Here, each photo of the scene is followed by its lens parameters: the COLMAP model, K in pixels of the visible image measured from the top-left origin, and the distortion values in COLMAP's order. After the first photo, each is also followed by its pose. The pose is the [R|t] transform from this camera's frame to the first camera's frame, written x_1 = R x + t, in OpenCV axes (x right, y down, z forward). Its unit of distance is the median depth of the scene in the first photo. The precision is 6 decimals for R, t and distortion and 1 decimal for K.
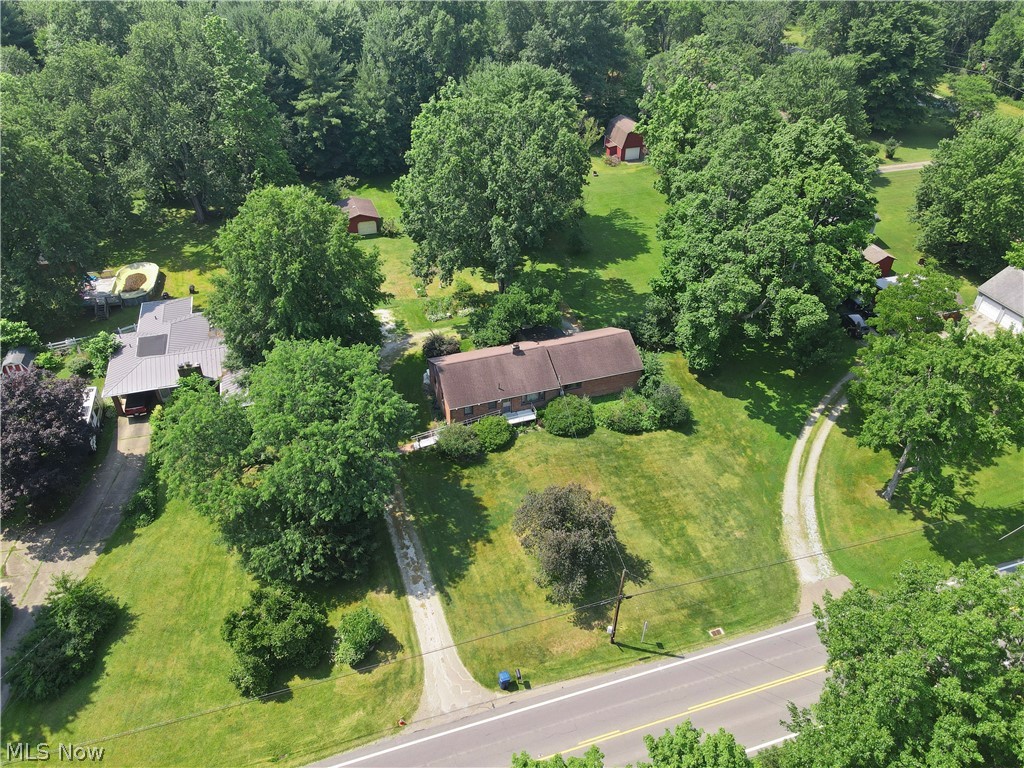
lens RADIAL K [[713.1, 0, 512.0], [0, 713.1, 384.0], [0, 0, 1]] dist [-0.002866, -0.000440]
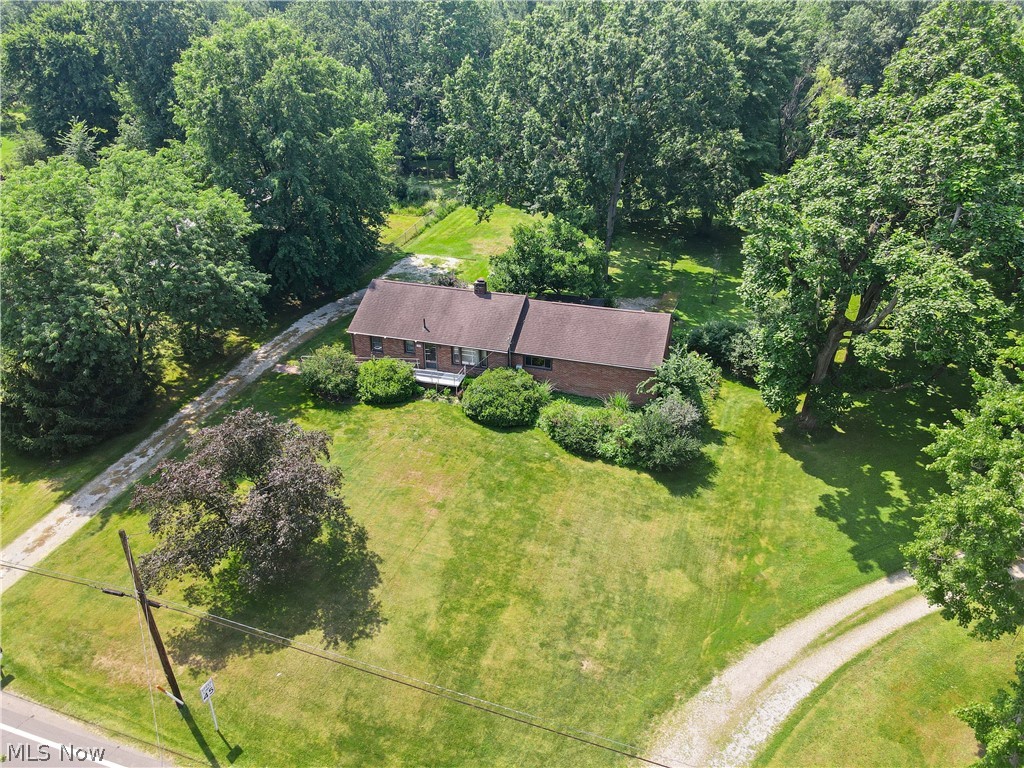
lens RADIAL K [[737.9, 0, 512.0], [0, 737.9, 384.0], [0, 0, 1]] dist [0.015629, 0.004023]
pose [[0.822020, 0.267889, -0.502511, 0.421364], [-0.342123, 0.937754, -0.059736, 0.071393], [0.455230, 0.221025, 0.862505, 0.448842]]
